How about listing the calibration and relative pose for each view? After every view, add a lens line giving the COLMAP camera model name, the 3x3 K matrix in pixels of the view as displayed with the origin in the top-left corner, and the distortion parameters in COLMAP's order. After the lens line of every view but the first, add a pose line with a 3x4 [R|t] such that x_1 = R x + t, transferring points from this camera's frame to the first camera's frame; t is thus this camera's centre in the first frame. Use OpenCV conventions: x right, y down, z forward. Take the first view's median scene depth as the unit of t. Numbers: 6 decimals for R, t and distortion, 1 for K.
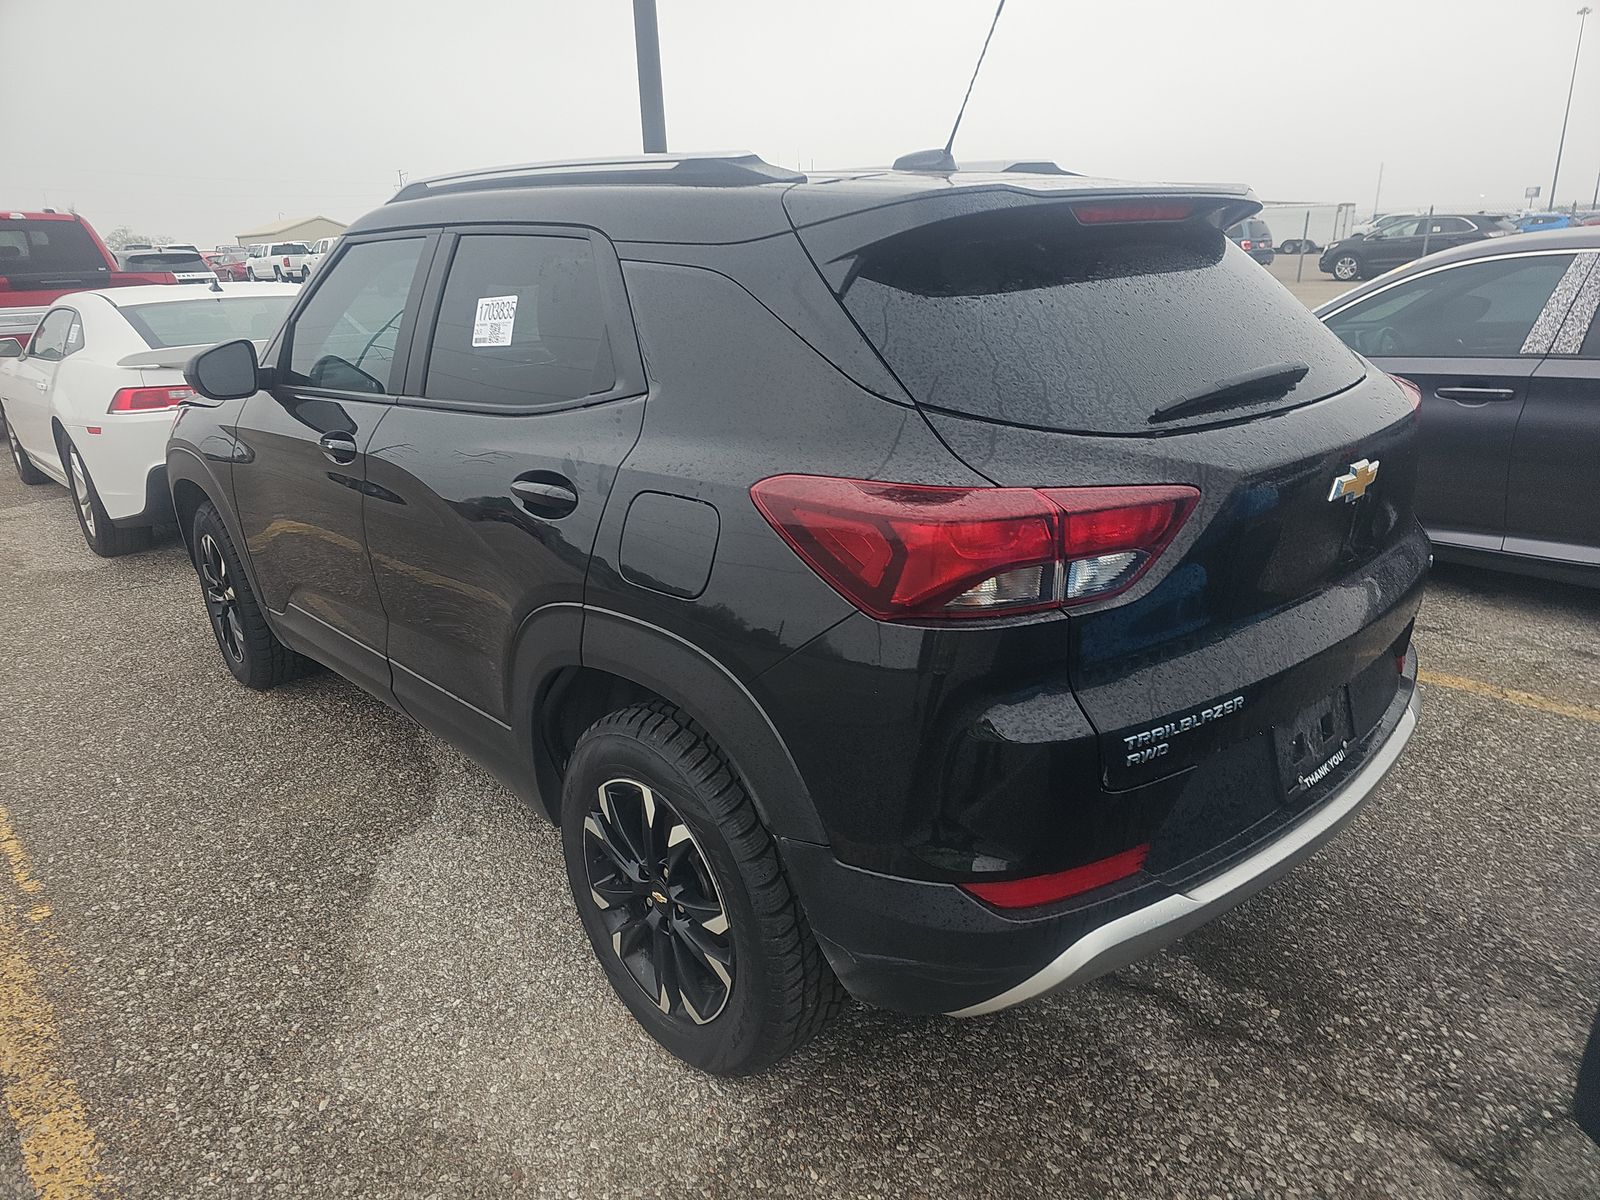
lens RADIAL K [[1070.0, 0, 824.2], [0, 1070.0, 606.0], [0, 0, 1]] dist [0.059586, -0.053647]
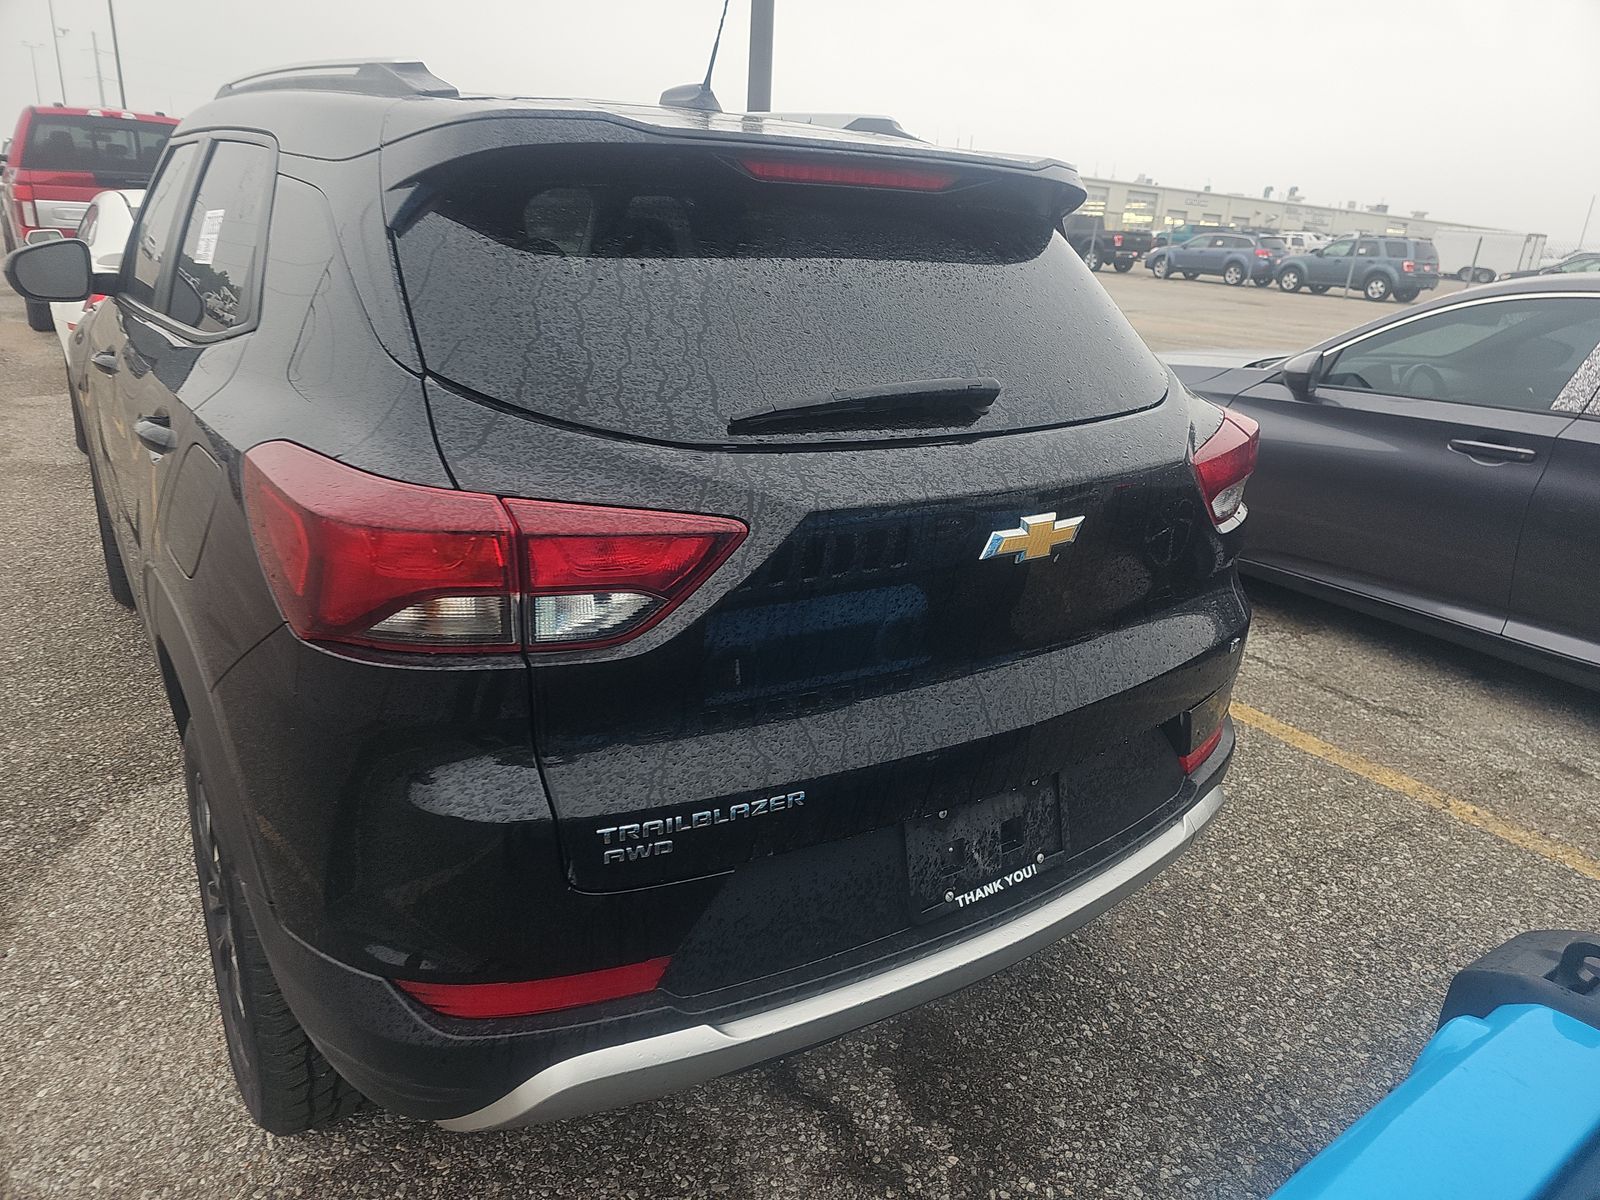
lens RADIAL K [[1082.0, 0, 800.0], [0, 1082.0, 600.0], [0, 0, 1]] dist [0.059542, -0.052376]
pose [[0.986440, 0.130098, -0.100051, 0.378798], [-0.128620, 0.991469, 0.021112, -0.060696], [0.101944, -0.007957, 0.994758, 0.181641]]
